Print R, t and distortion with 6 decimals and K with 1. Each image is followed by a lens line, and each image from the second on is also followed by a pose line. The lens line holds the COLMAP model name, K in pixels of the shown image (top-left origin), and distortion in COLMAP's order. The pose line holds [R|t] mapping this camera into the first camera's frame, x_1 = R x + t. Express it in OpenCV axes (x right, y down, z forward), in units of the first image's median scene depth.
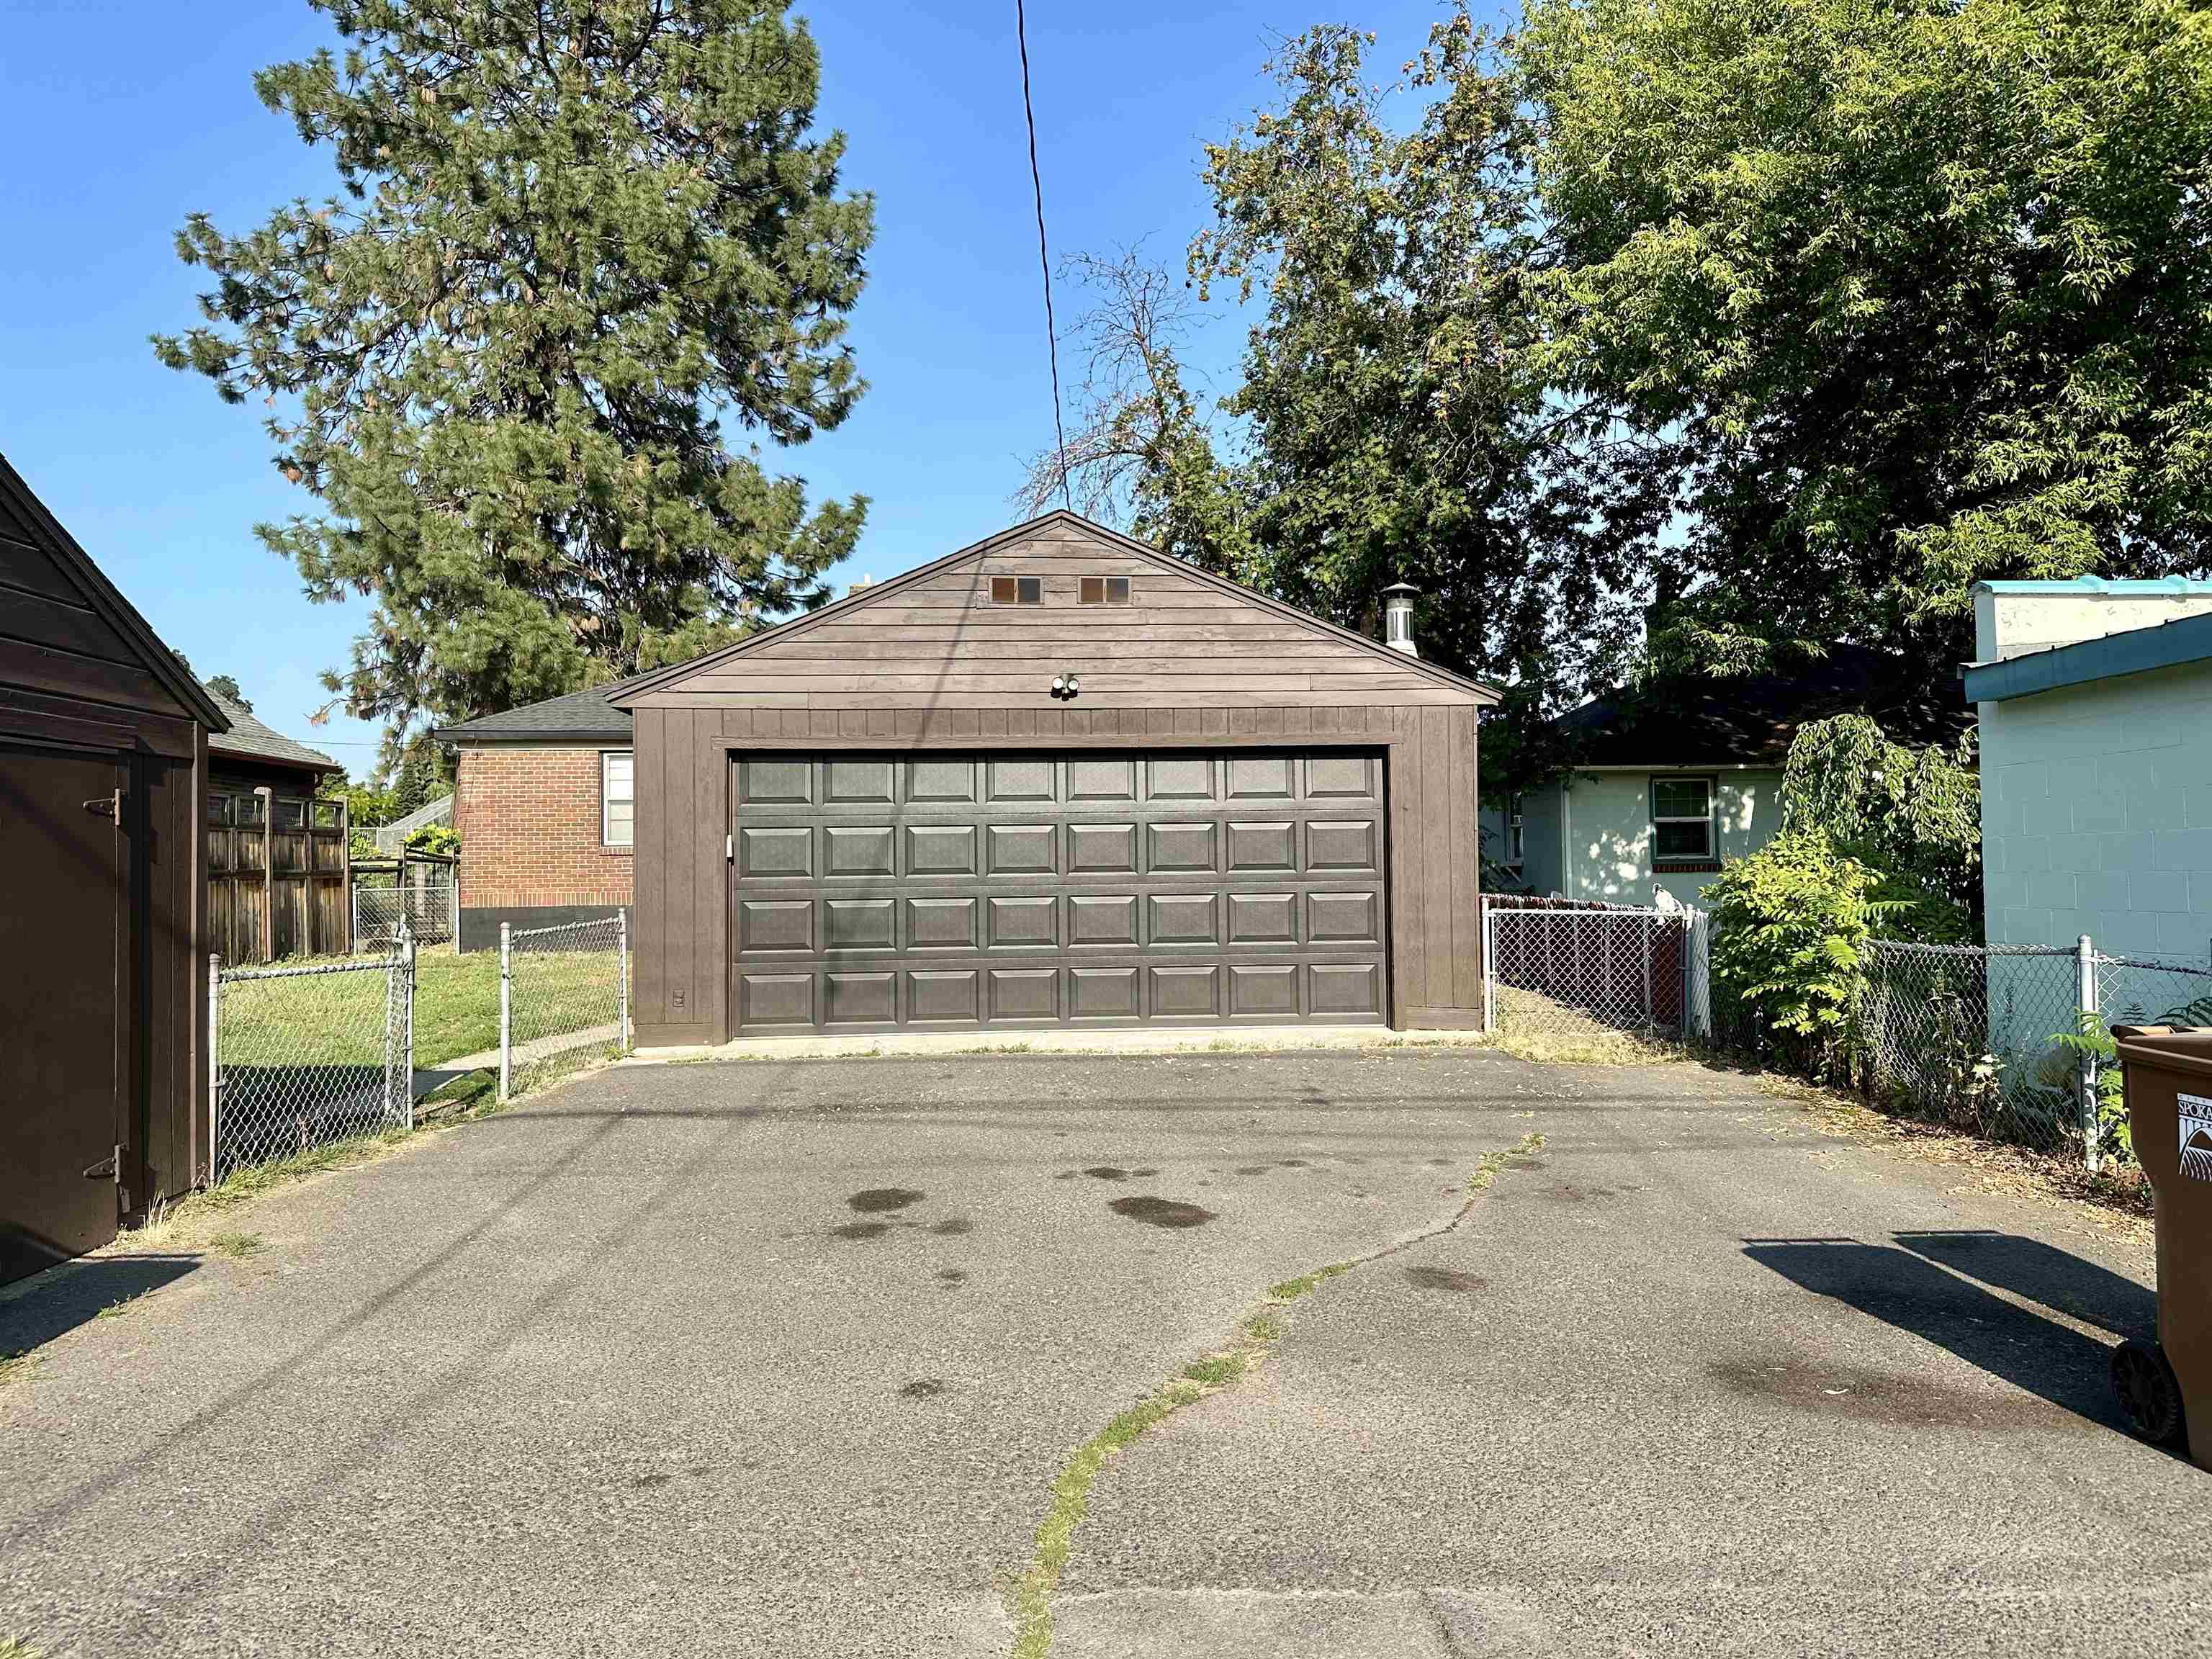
lens RADIAL K [[1574.0, 0, 1105.4], [0, 1574.0, 833.4], [0, 0, 1]] dist [0.017742, -0.002991]
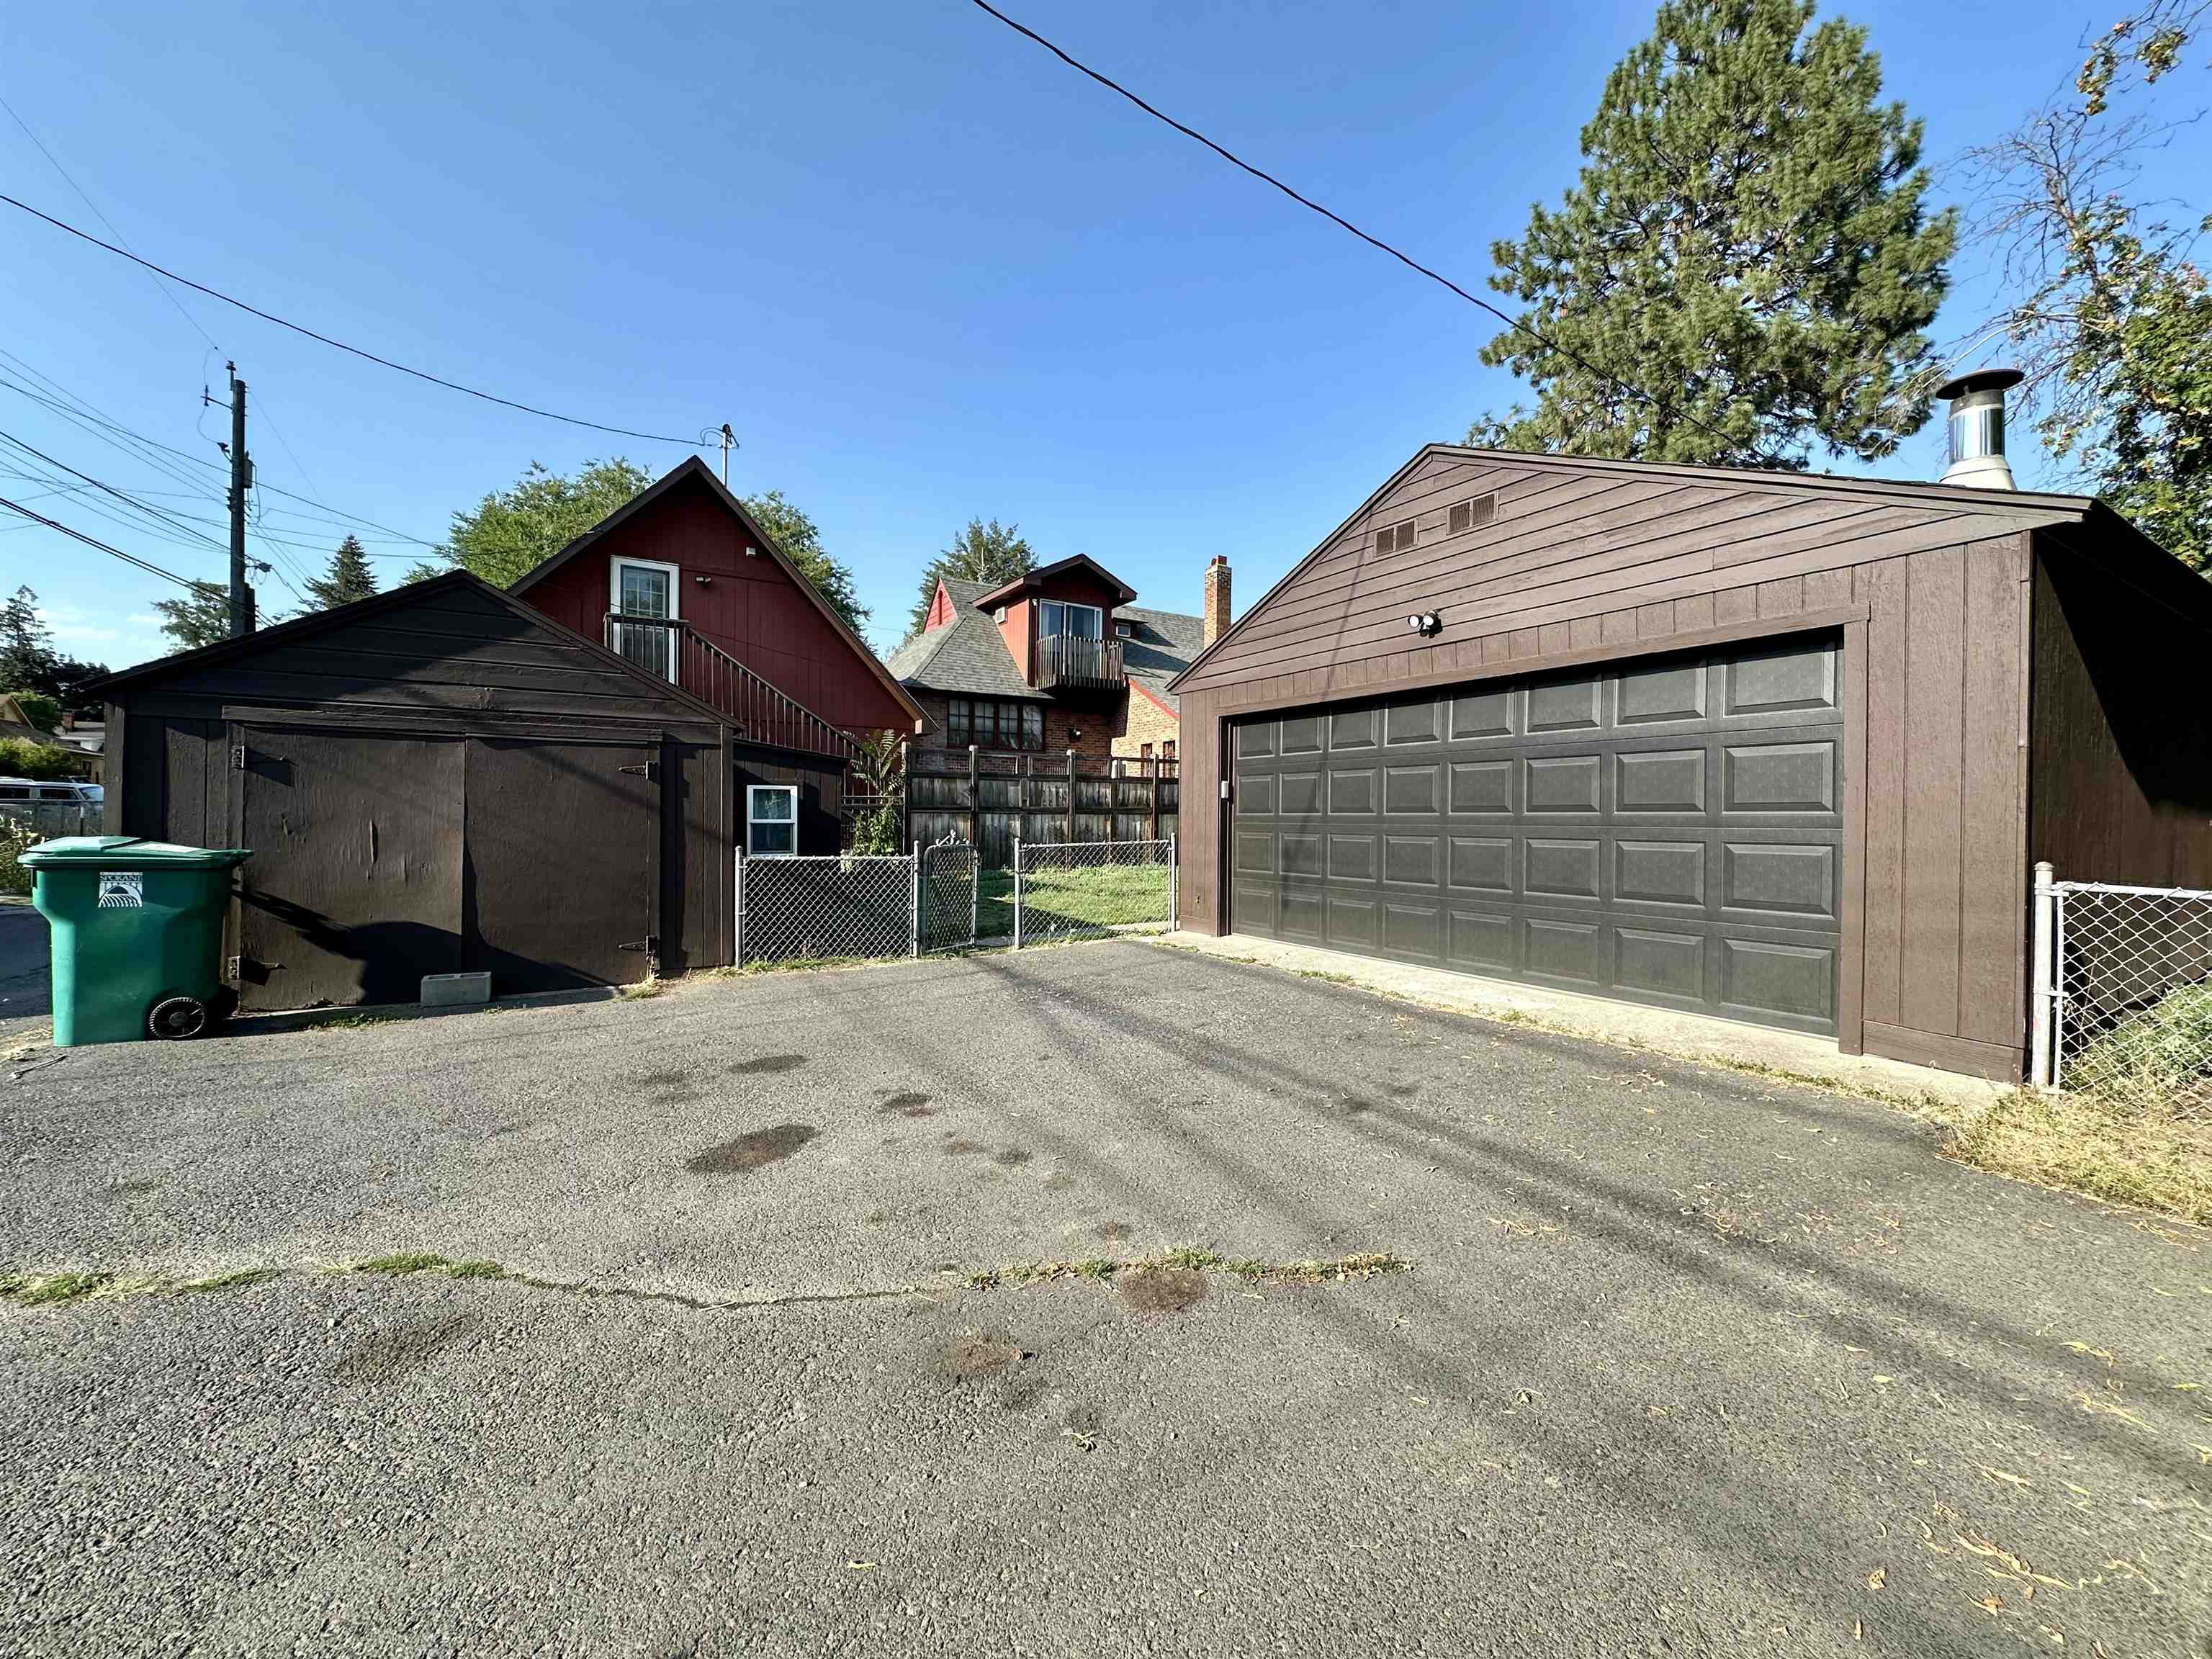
lens RADIAL K [[880.0, 0, 1102.5], [0, 880.0, 814.9], [0, 0, 1]] dist [-0.007675, 0.000270]
pose [[0.477269, 0.012902, -0.878663, 0.358323], [0.009558, 0.999757, 0.019872, 0.013556], [0.878706, -0.017883, 0.477029, 0.550554]]
